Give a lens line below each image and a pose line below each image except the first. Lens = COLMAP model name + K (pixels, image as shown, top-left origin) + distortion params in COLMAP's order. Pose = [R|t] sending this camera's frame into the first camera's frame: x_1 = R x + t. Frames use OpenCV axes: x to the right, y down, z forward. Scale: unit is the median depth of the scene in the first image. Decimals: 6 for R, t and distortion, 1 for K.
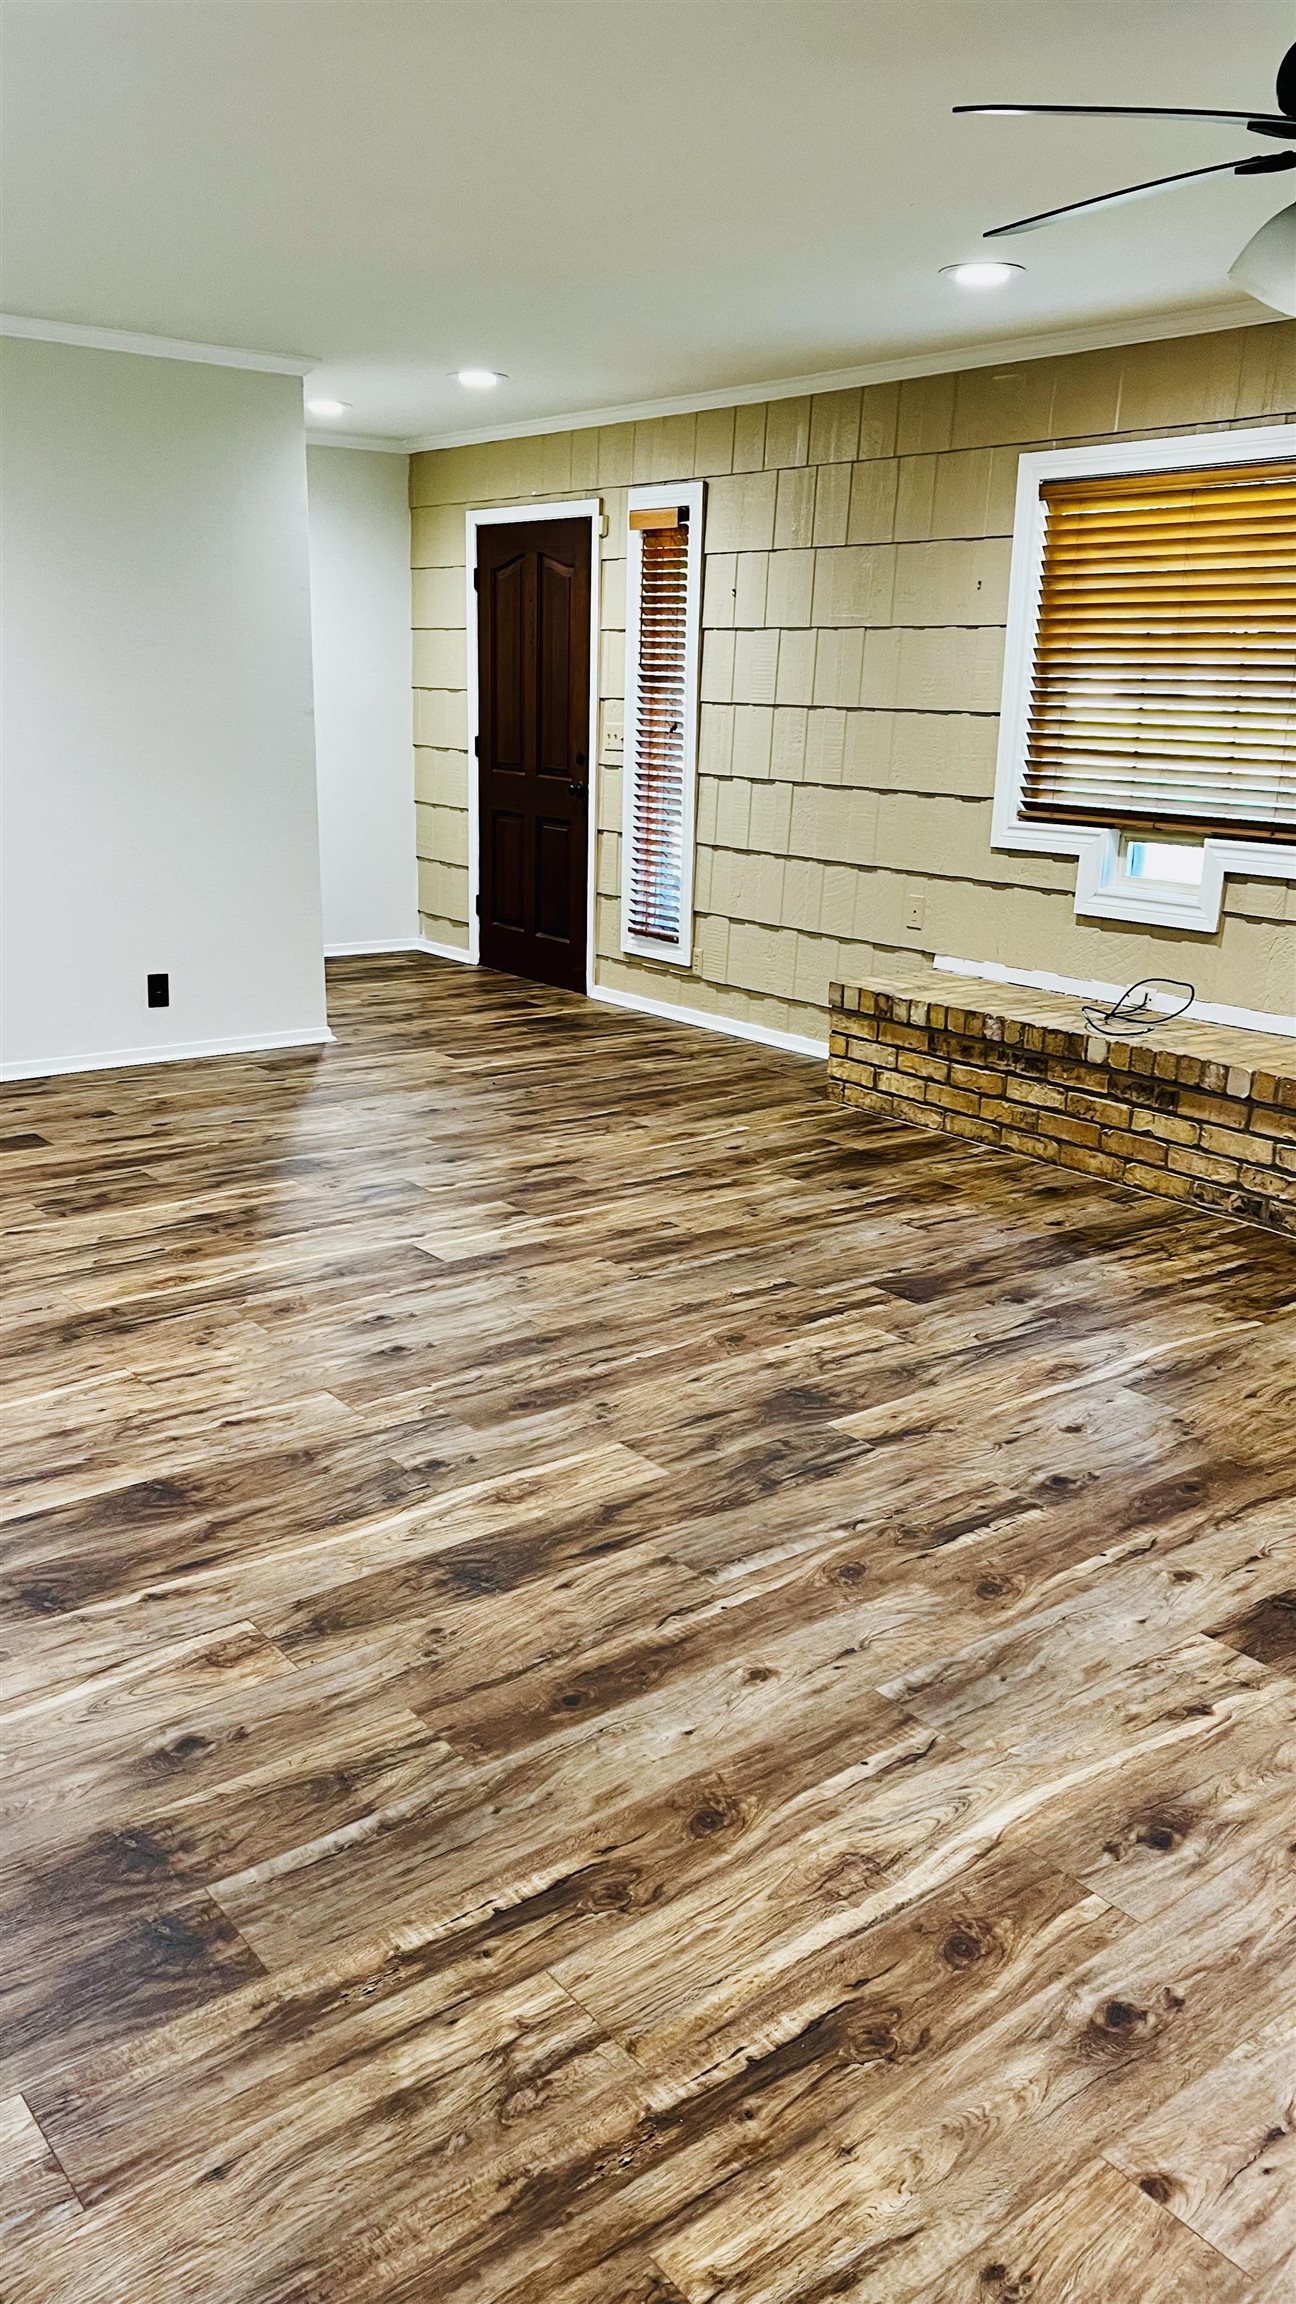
lens RADIAL K [[1726.6, 0, 631.9], [0, 1726.6, 1163.2], [0, 0, 1]] dist [0.082499, -0.099915]
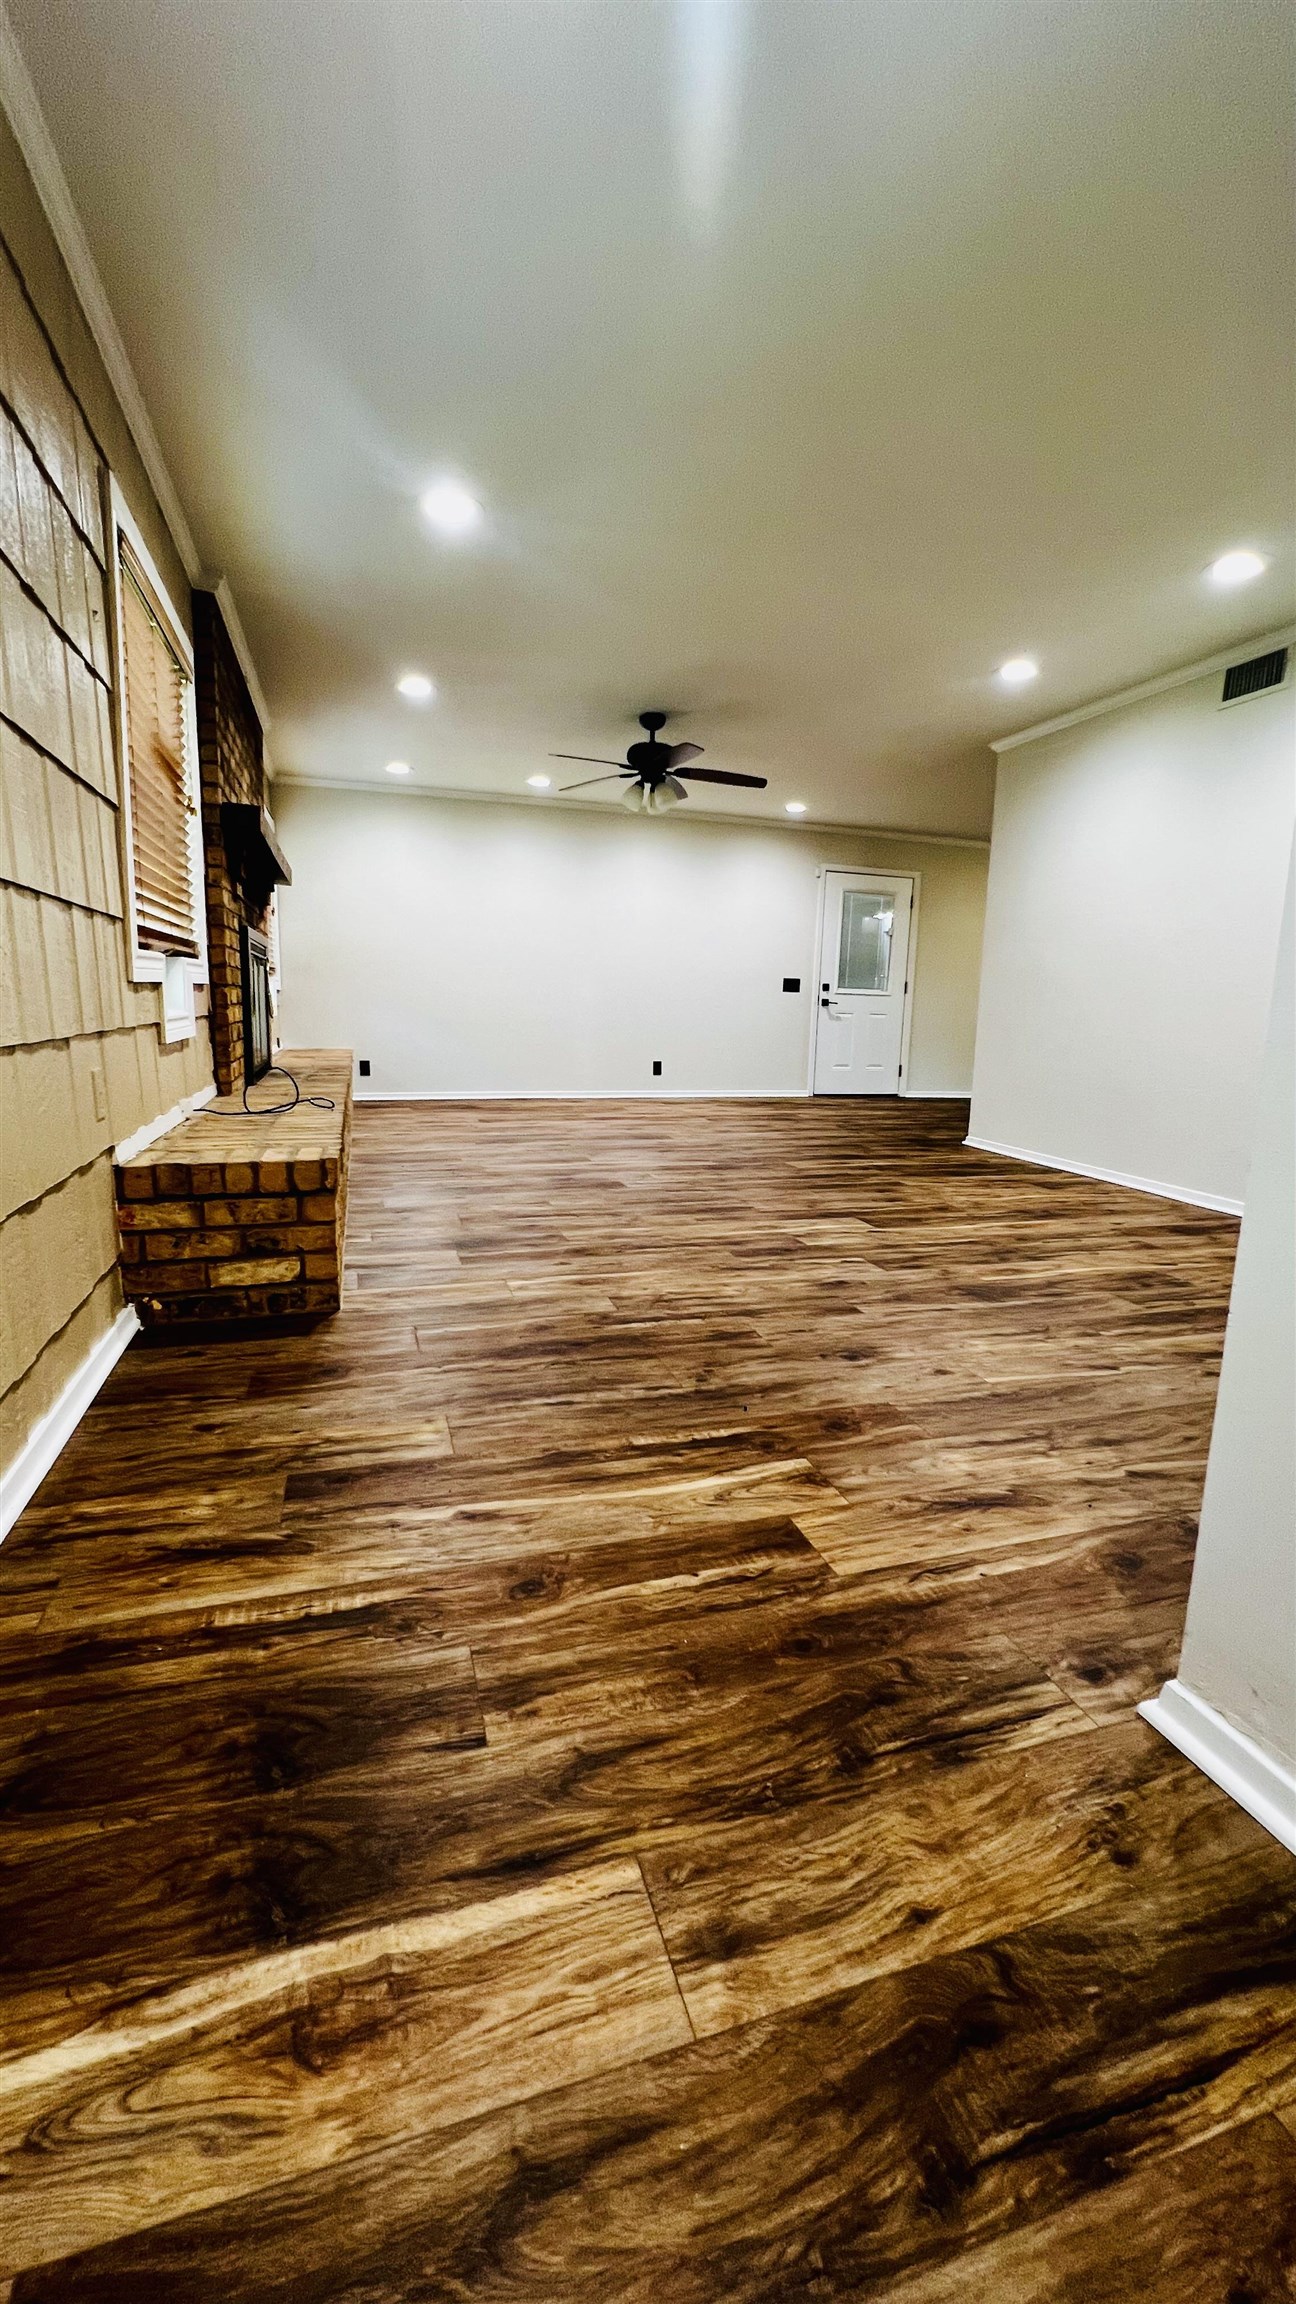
lens RADIAL K [[919.0, 0, 648.0], [0, 919.0, 1152.0], [0, 0, 1]] dist [-0.008074, 0.000013]
pose [[-0.937769, -0.102154, 0.331895, -0.294375], [0.048516, 0.907838, 0.416505, -0.531883], [-0.343854, 0.406688, -0.846386, 2.530177]]
